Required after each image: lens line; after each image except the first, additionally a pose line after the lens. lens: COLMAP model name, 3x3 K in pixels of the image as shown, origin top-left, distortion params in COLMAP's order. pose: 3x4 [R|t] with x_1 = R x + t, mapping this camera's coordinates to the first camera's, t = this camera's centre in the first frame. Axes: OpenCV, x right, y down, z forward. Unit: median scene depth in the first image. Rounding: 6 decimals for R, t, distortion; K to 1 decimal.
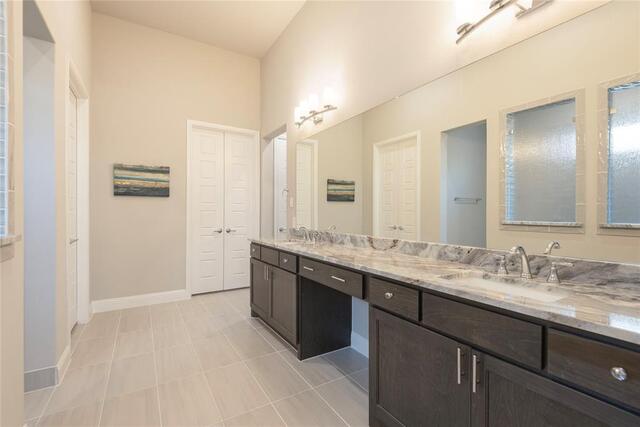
lens RADIAL K [[287.6, 0, 318.8], [0, 287.6, 212.4], [0, 0, 1]] dist [0.031155, -0.021503]
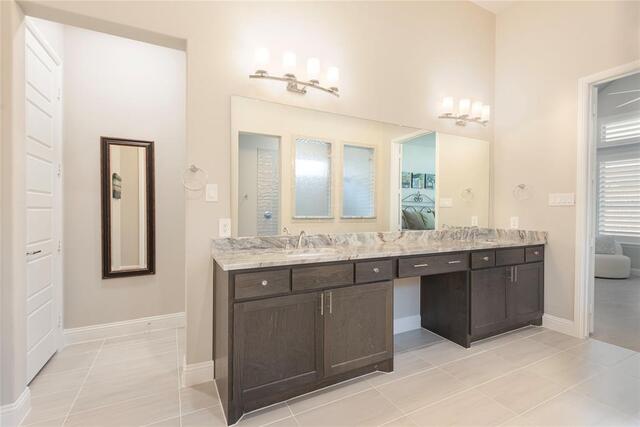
lens RADIAL K [[287.6, 0, 318.8], [0, 287.6, 212.4], [0, 0, 1]] dist [0.031155, -0.021503]
pose [[0.088646, -0.011047, 0.996002, -0.879768], [-0.006440, 0.999911, 0.011663, -0.006513], [-0.996042, -0.007448, 0.088567, 1.012380]]
